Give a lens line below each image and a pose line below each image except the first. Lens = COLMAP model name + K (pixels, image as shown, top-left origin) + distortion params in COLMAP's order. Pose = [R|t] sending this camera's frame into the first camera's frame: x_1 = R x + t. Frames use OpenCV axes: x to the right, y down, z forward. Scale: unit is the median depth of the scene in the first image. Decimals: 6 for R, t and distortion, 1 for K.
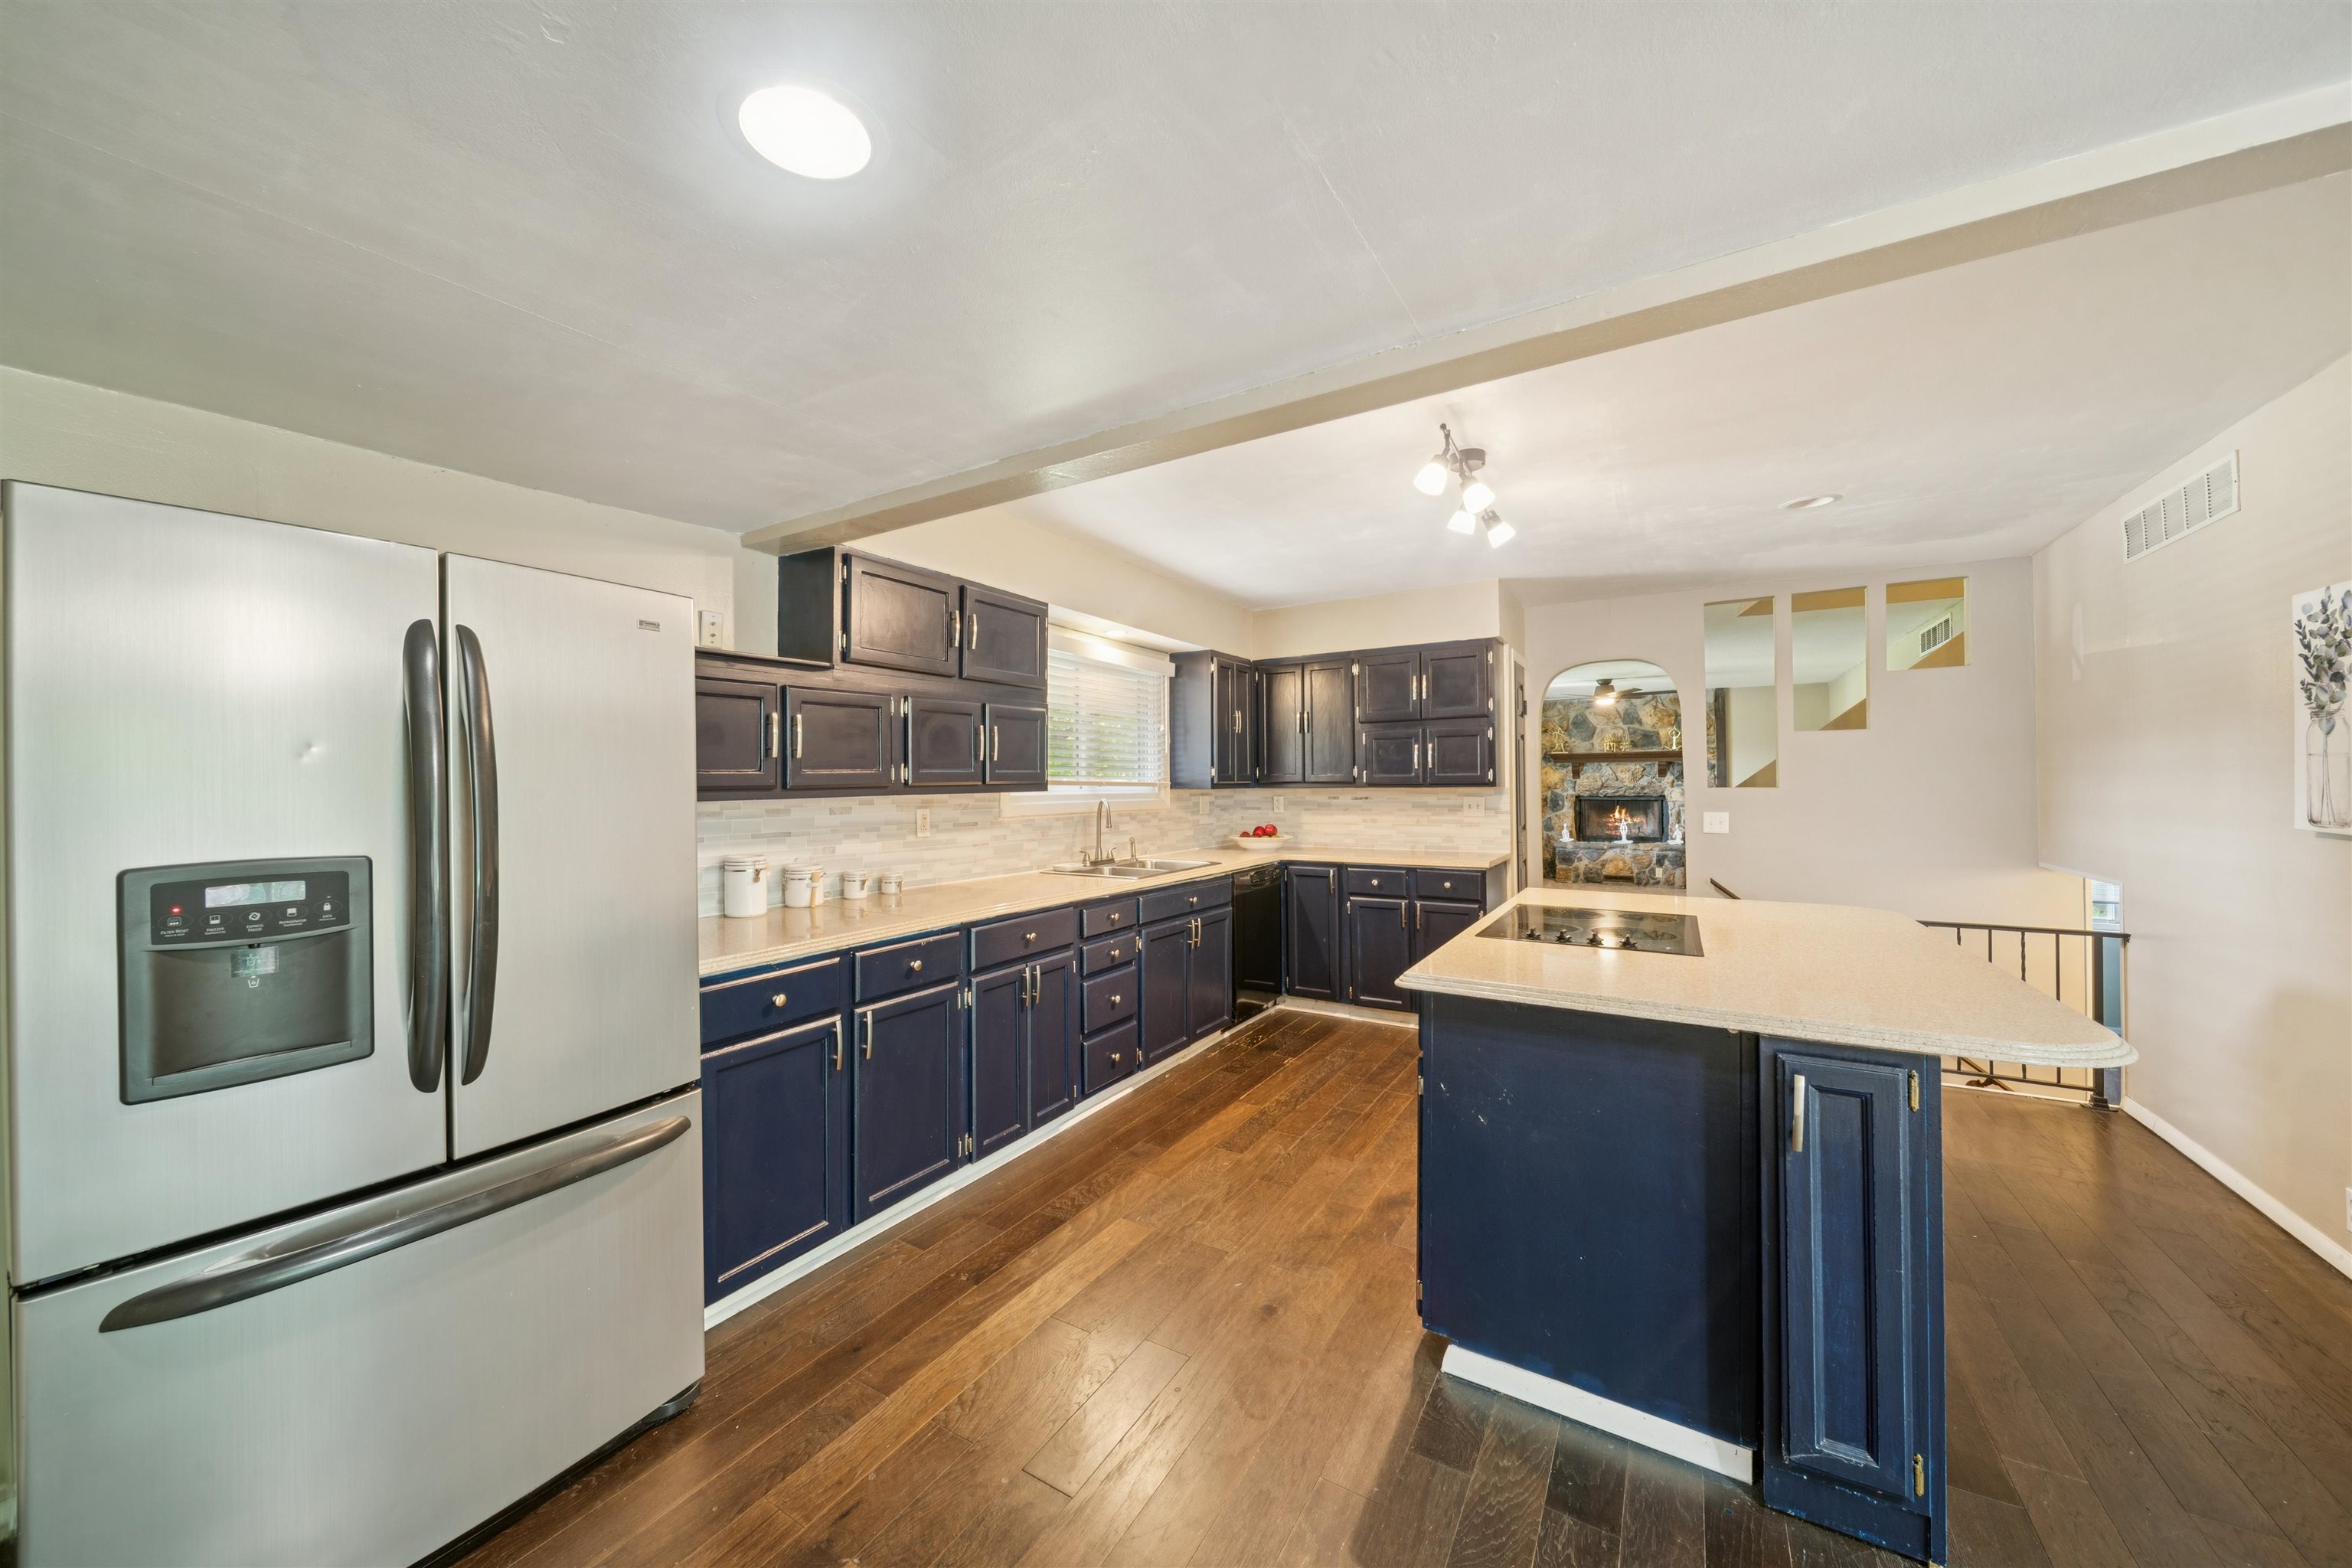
lens RADIAL K [[843.2, 0, 1148.6], [0, 843.2, 776.6], [0, 0, 1]] dist [-0.001502, -0.001575]
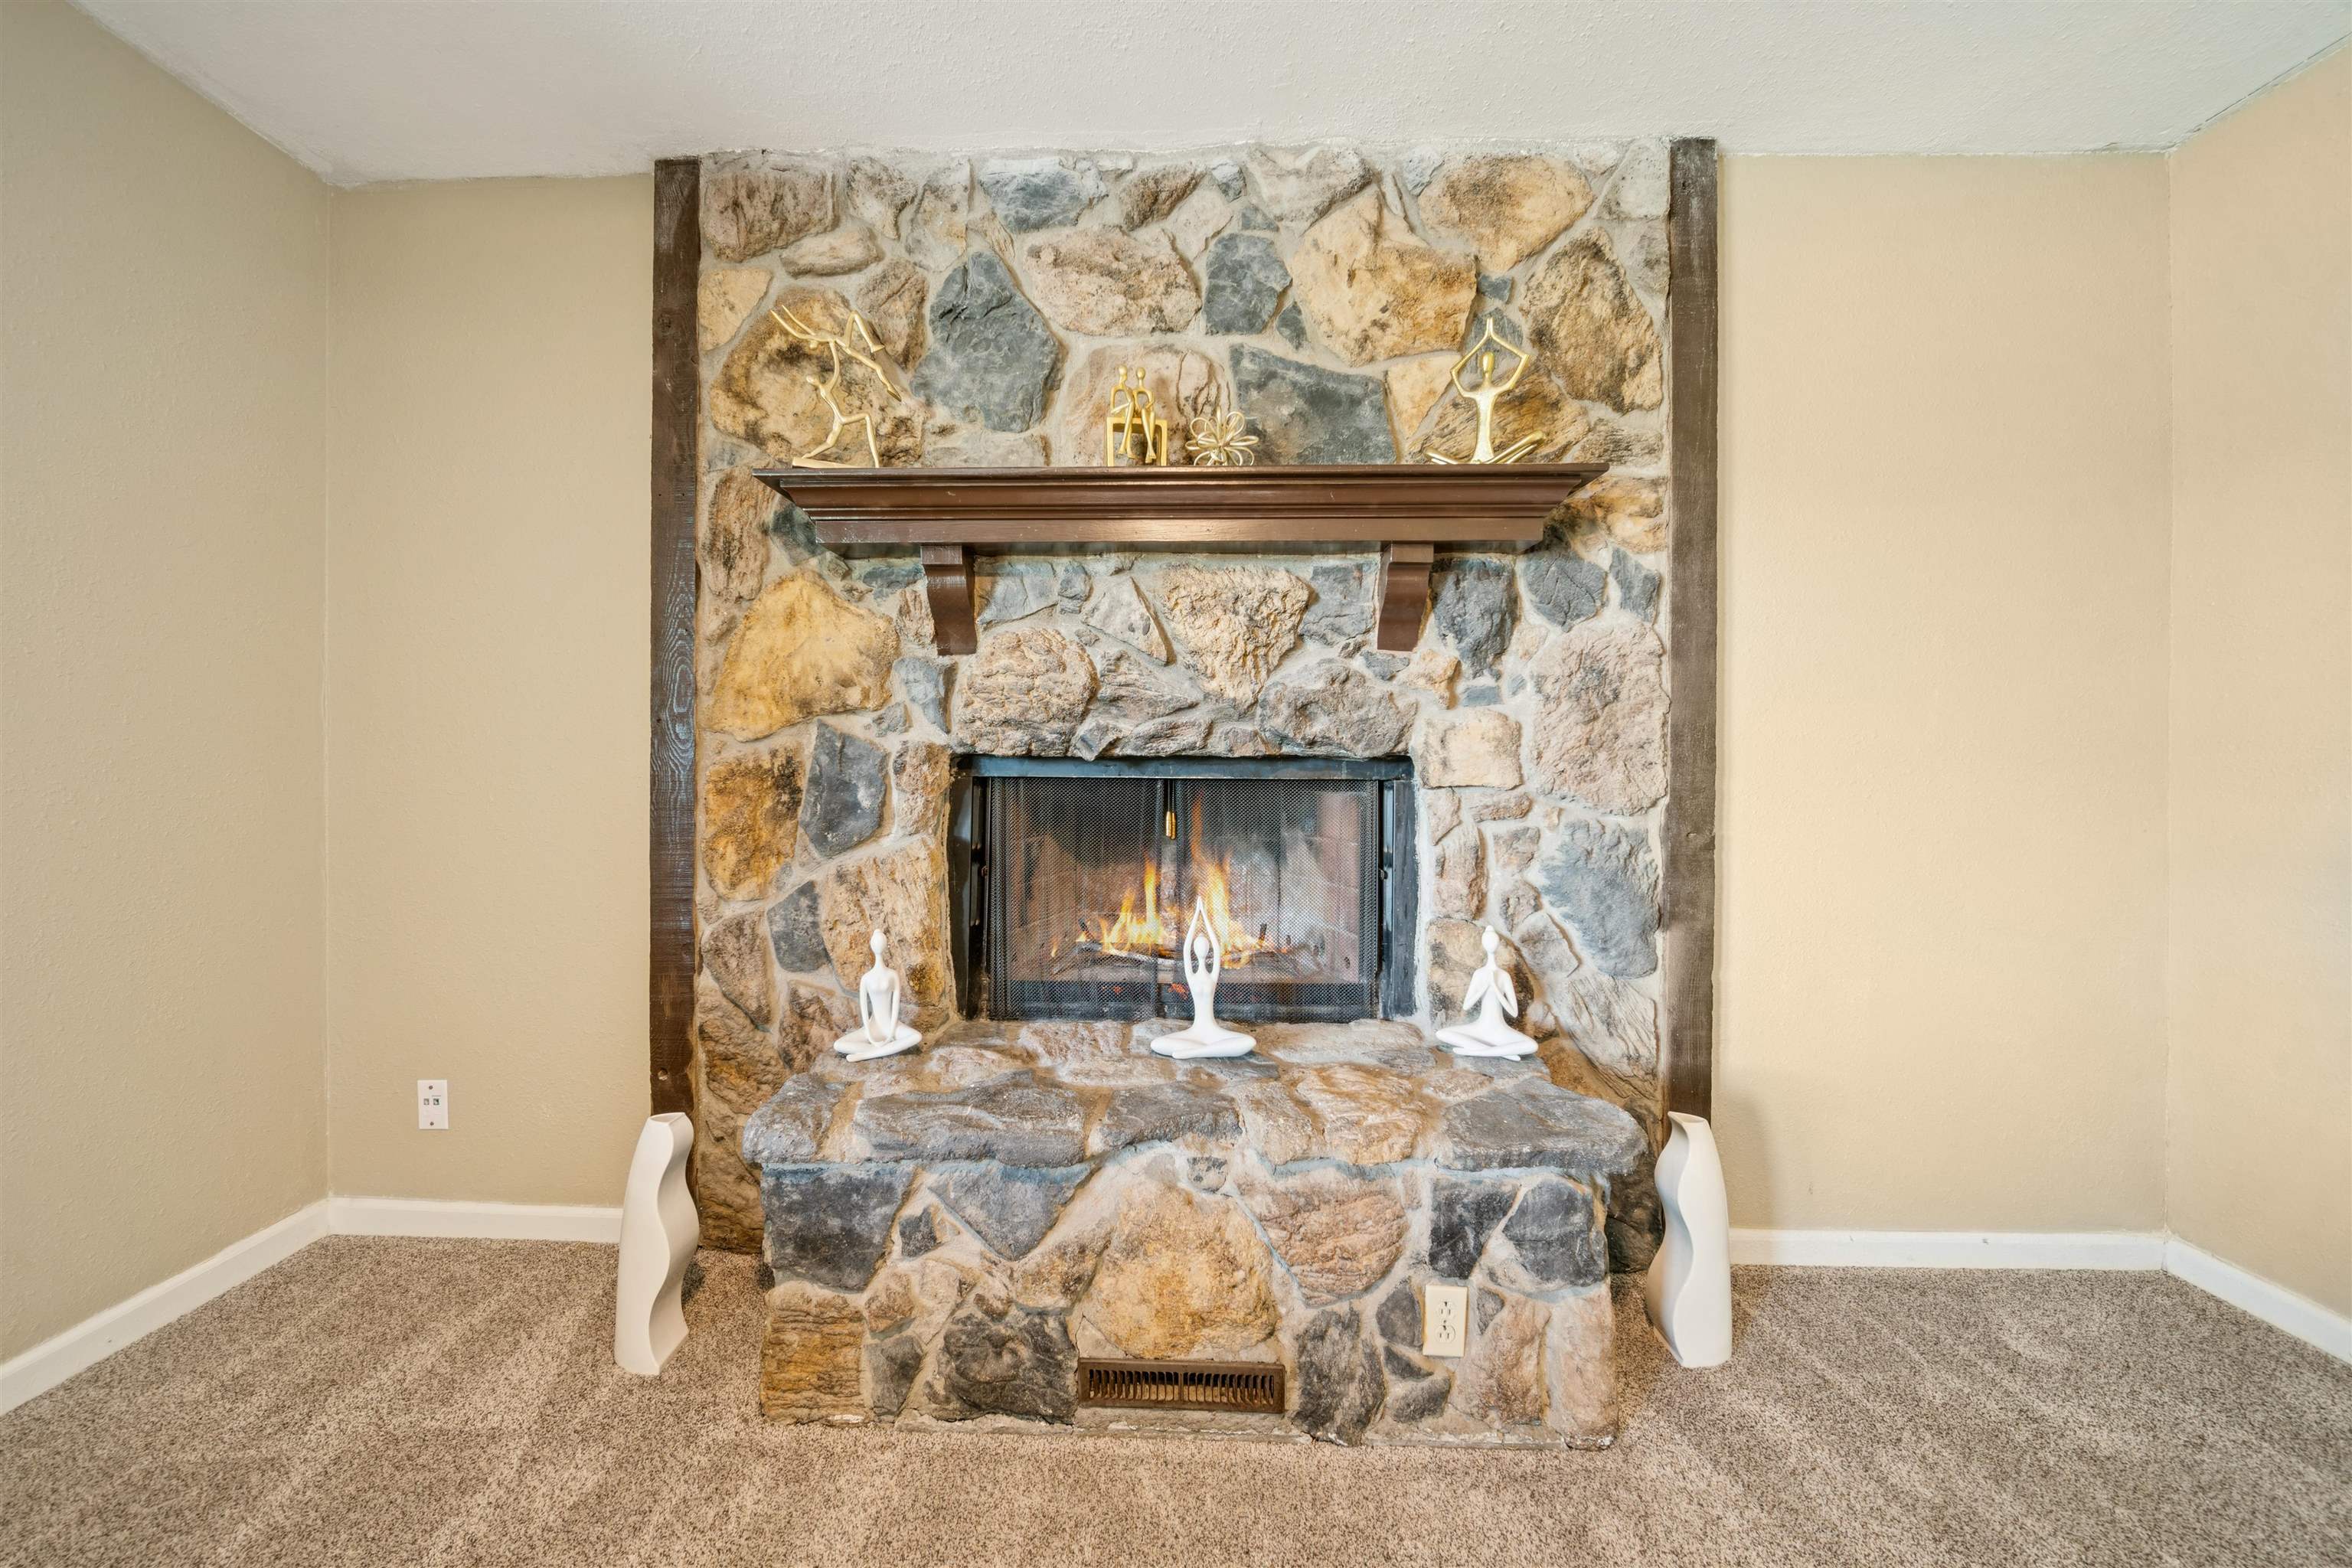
lens RADIAL K [[843.2, 0, 1140.4], [0, 843.2, 770.6], [0, 0, 1]] dist [-0.001502, -0.001575]
pose [[0.868755, 0.010325, 0.495134, 1.492194], [-0.015996, 0.999846, 0.007217, 0.079144], [-0.494983, -0.014190, 0.868787, 2.732241]]
